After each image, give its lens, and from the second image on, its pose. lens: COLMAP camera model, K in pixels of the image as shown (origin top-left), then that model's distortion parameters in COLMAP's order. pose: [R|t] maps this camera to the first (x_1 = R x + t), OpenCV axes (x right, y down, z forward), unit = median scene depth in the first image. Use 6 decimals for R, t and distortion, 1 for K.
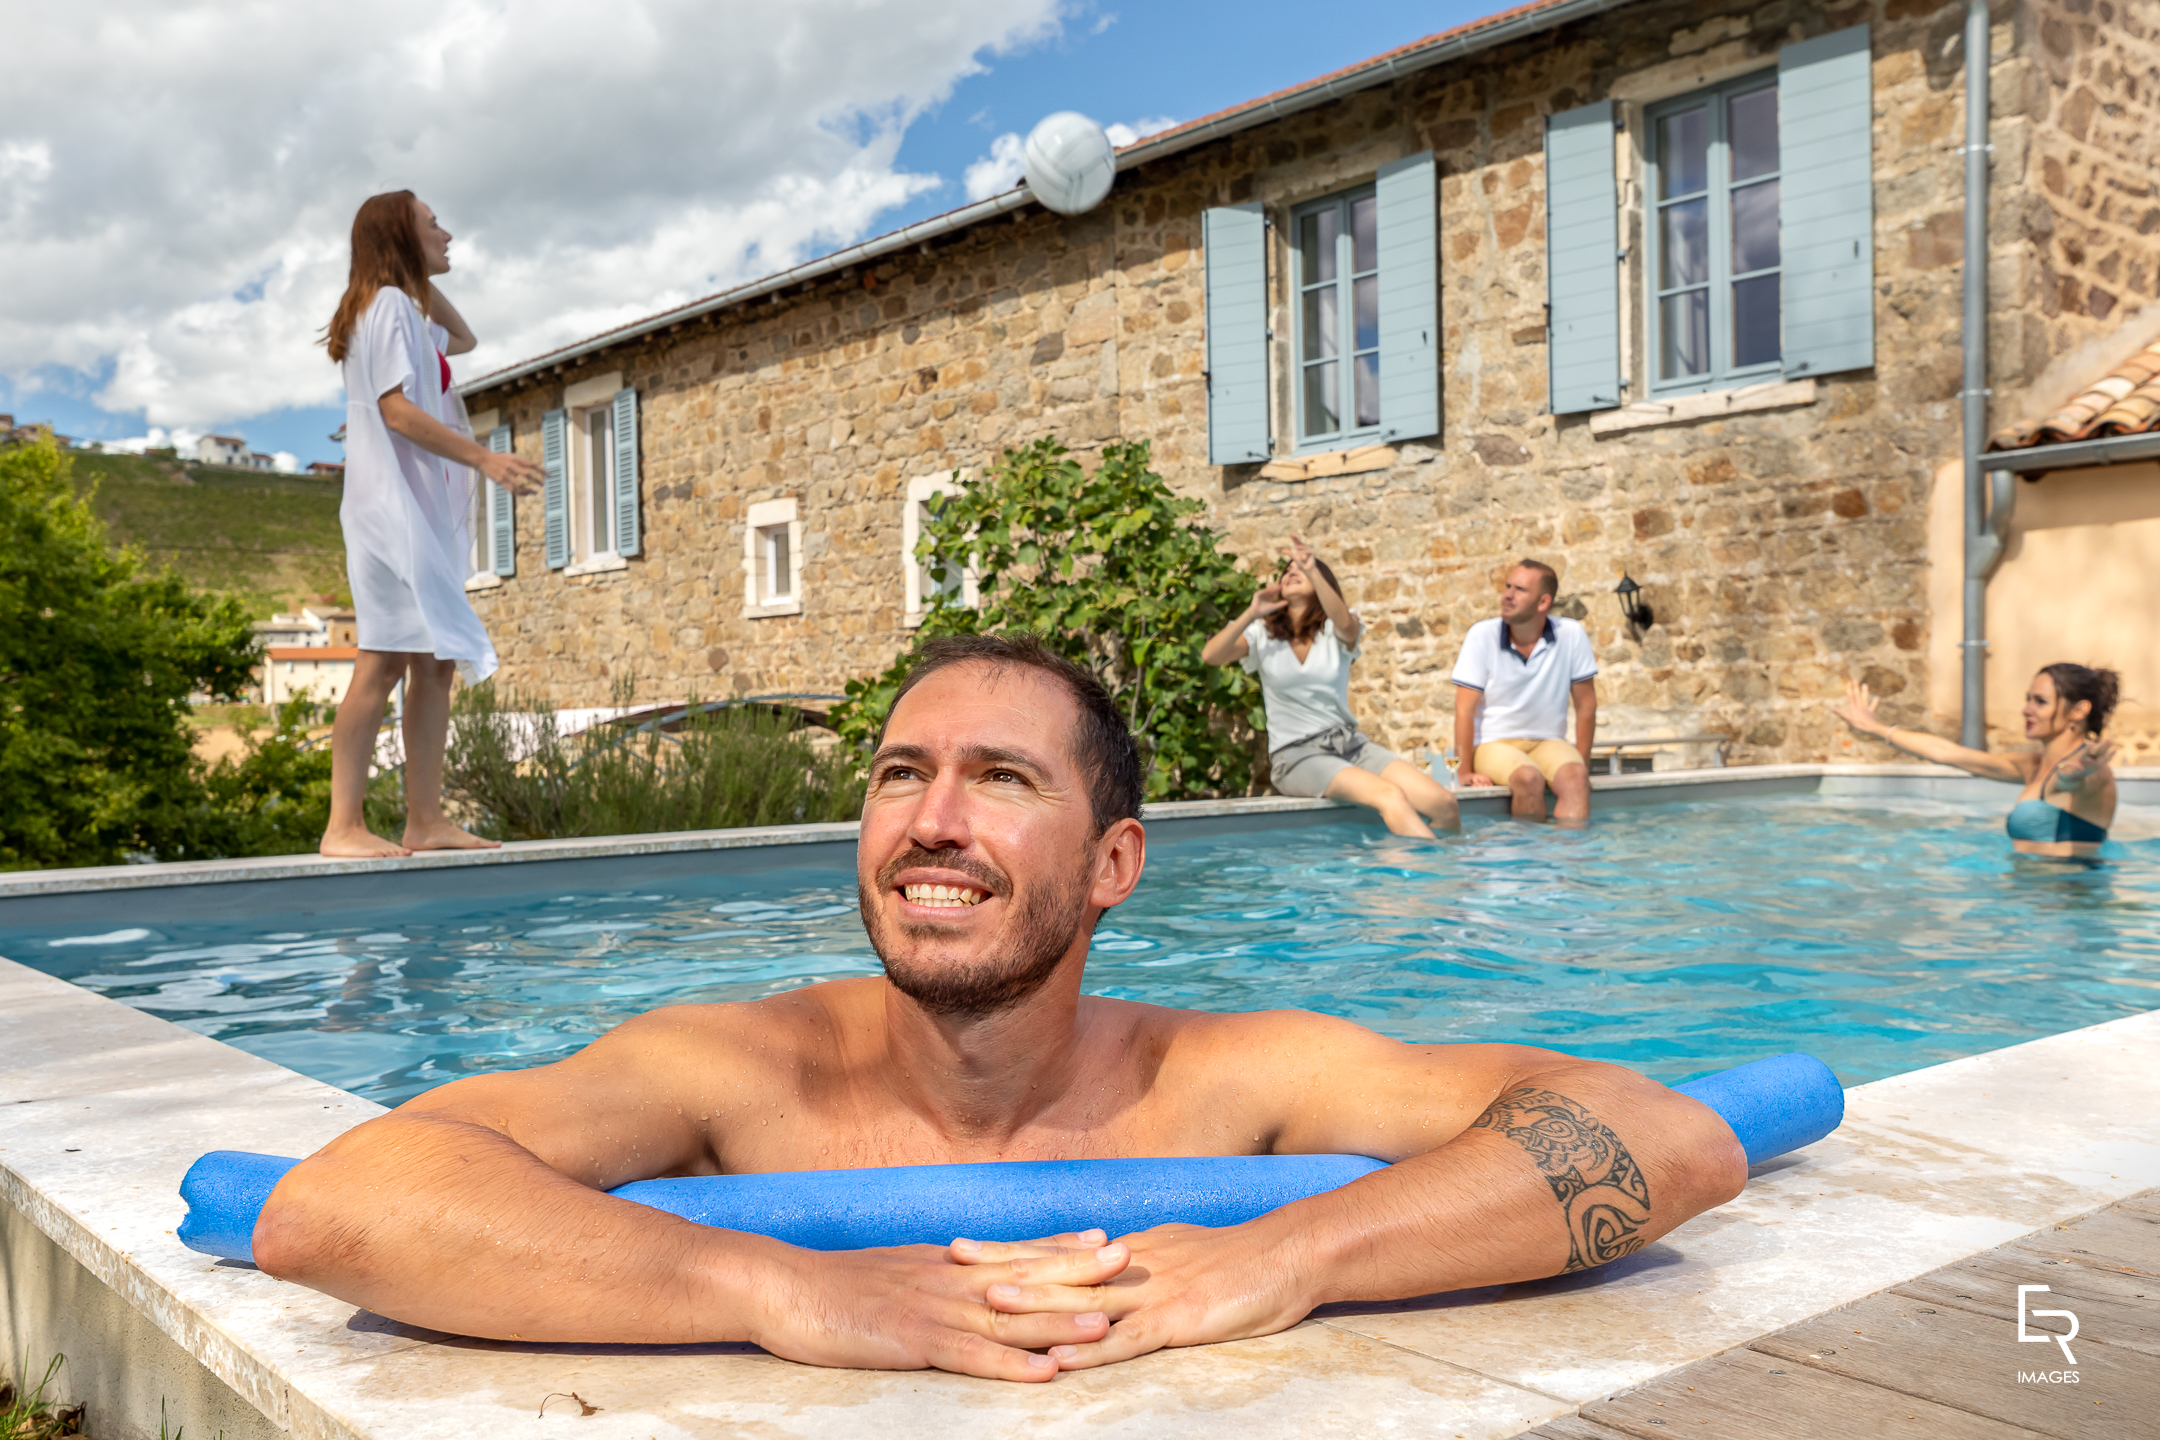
lens RADIAL K [[1961.2, 0, 1080.0], [0, 1961.2, 720.0], [0, 0, 1]] dist [0.007797, -0.001169]
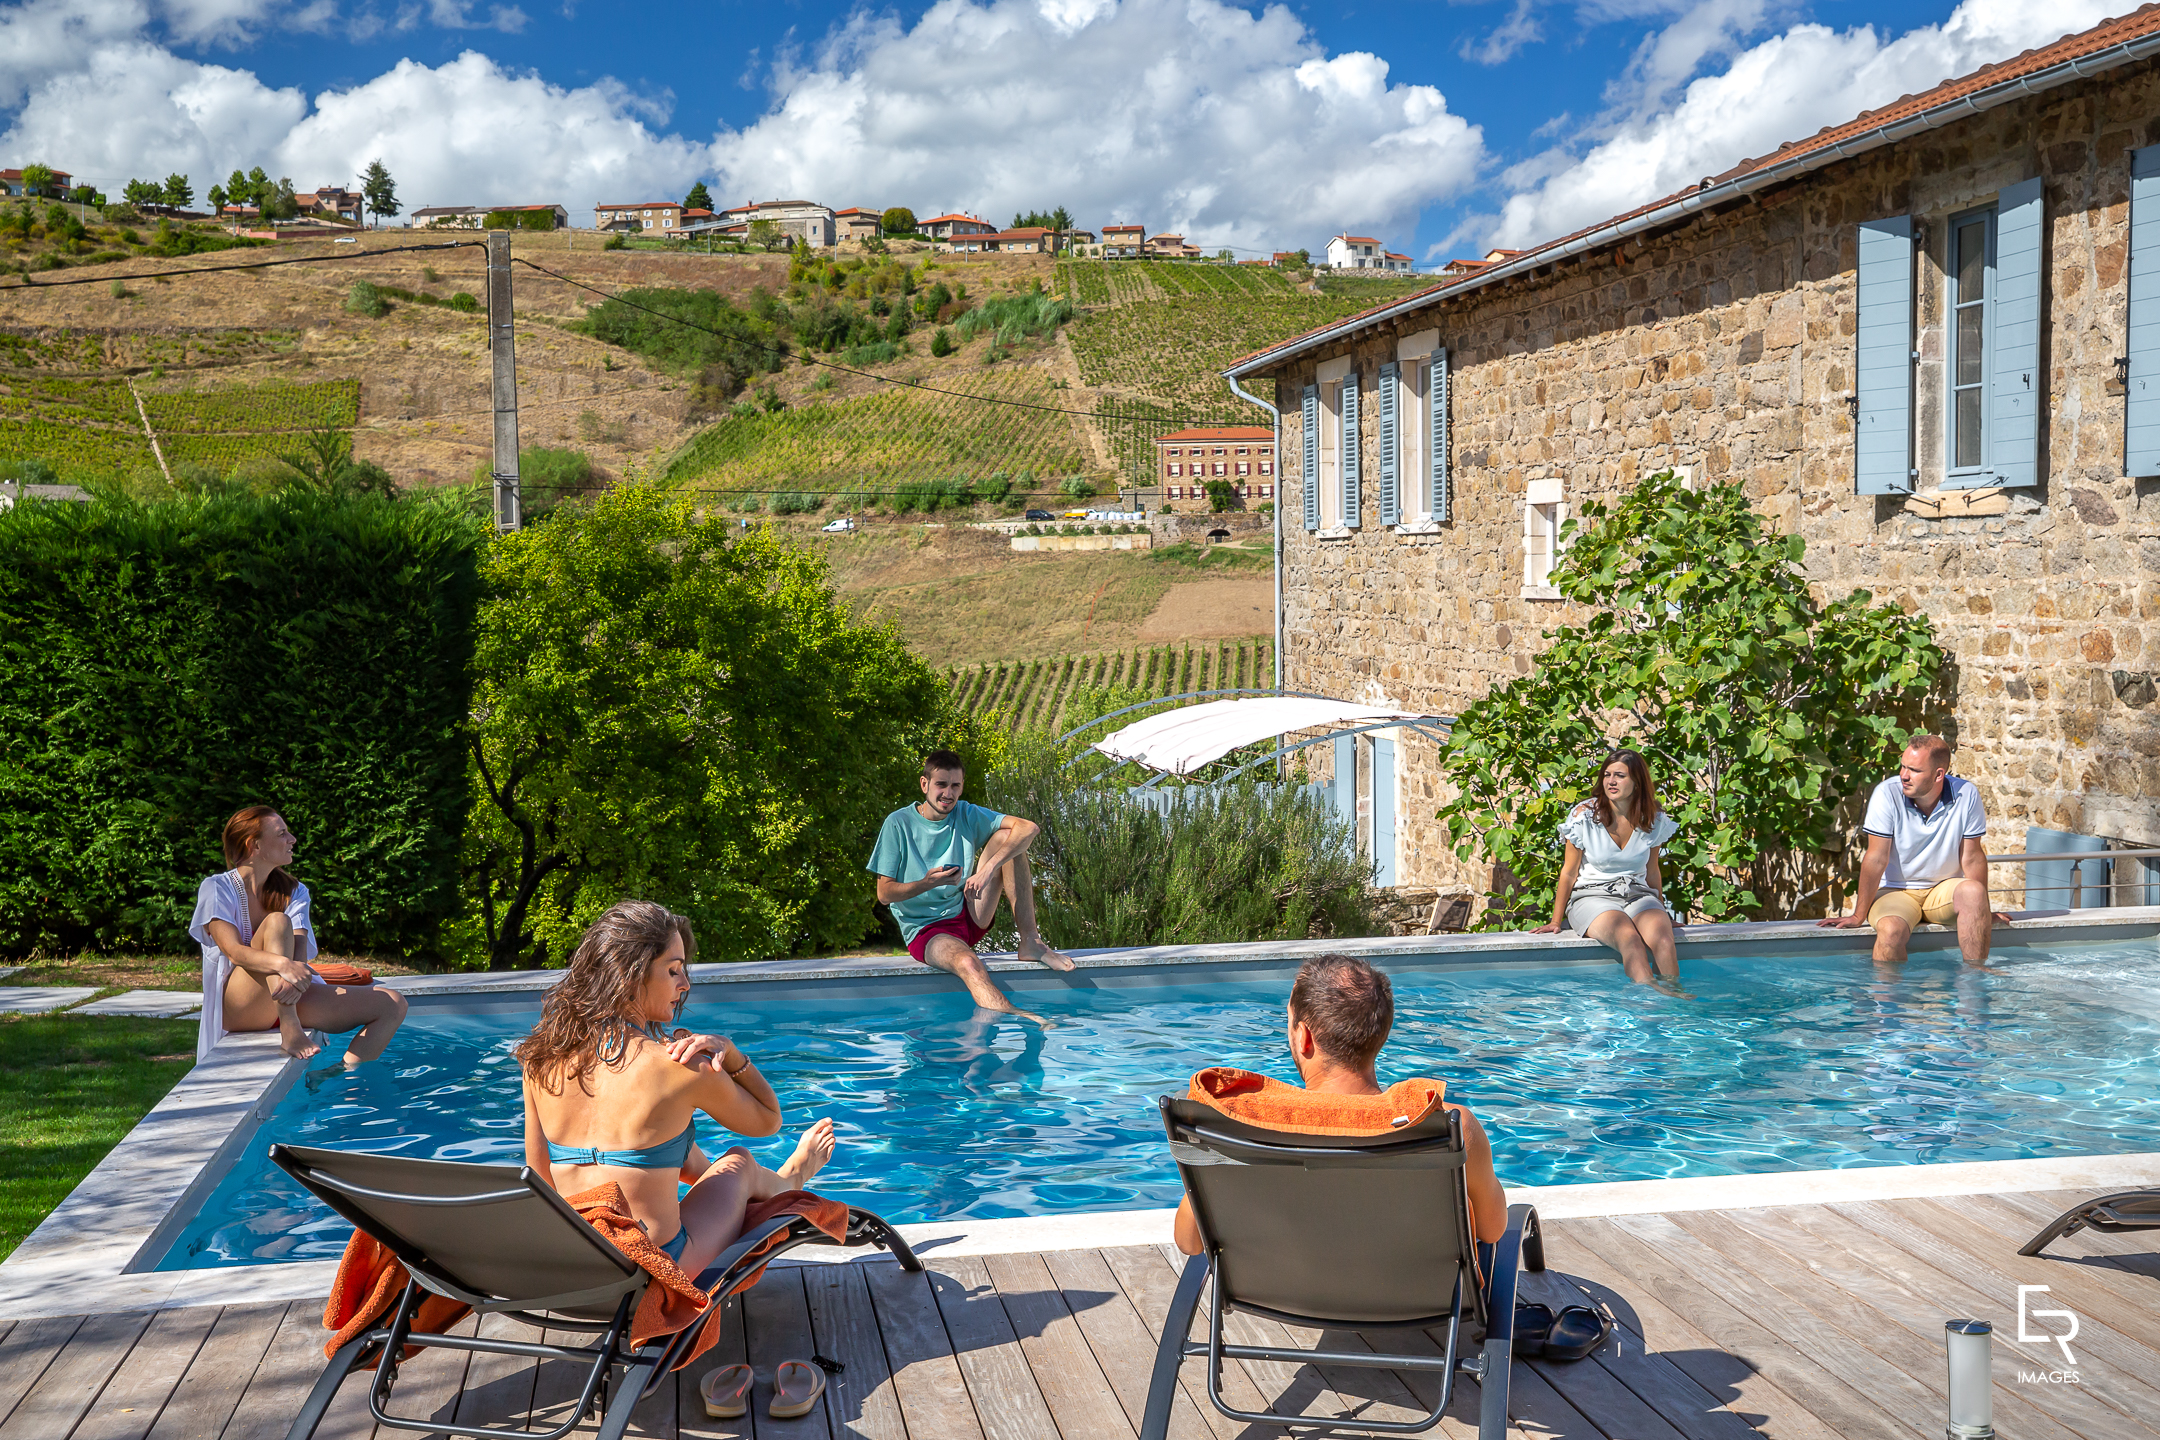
lens RADIAL K [[2442.2, 0, 1109.4], [0, 2442.2, 728.4], [0, 0, 1]] dist [-0.001169, 0.151107]
pose [[0.873430, 0.042130, -0.485124, 0.351199], [-0.009590, 0.997545, 0.069364, -0.102883], [0.486855, -0.055932, 0.871690, -0.222644]]
